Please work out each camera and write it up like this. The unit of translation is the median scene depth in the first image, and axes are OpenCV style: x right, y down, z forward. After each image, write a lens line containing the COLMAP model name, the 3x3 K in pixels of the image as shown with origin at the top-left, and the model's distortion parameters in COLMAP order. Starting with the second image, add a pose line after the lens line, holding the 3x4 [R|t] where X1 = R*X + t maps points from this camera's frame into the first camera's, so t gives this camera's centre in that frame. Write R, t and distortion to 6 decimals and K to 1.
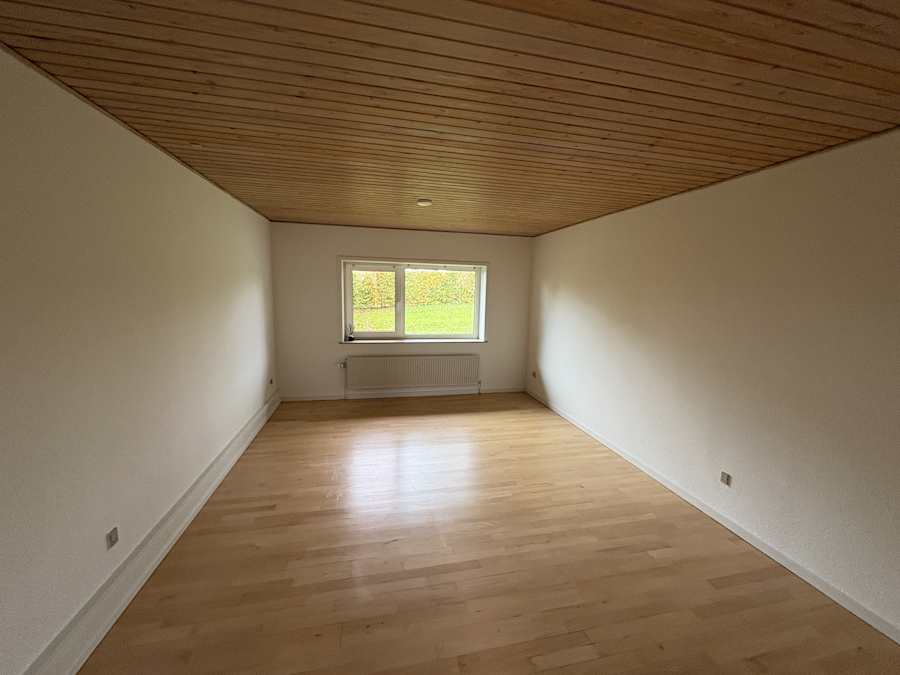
lens RADIAL K [[359.5, 0, 445.9], [0, 359.5, 337.0], [0, 0, 1]] dist [-0.002125, -0.000368]
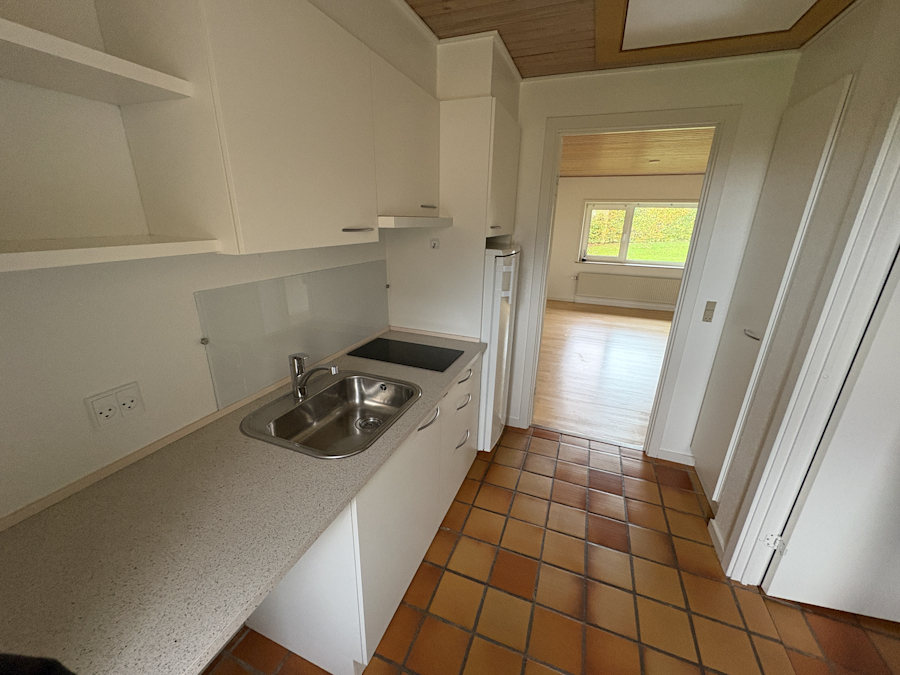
lens RADIAL K [[359.5, 0, 450.5], [0, 359.5, 336.9], [0, 0, 1]] dist [-0.002125, -0.000368]
pose [[0.819947, 0.169852, -0.546660, 0.127295], [-0.082395, 0.980040, 0.180921, 0.086147], [0.566478, -0.103303, 0.817576, -0.475756]]
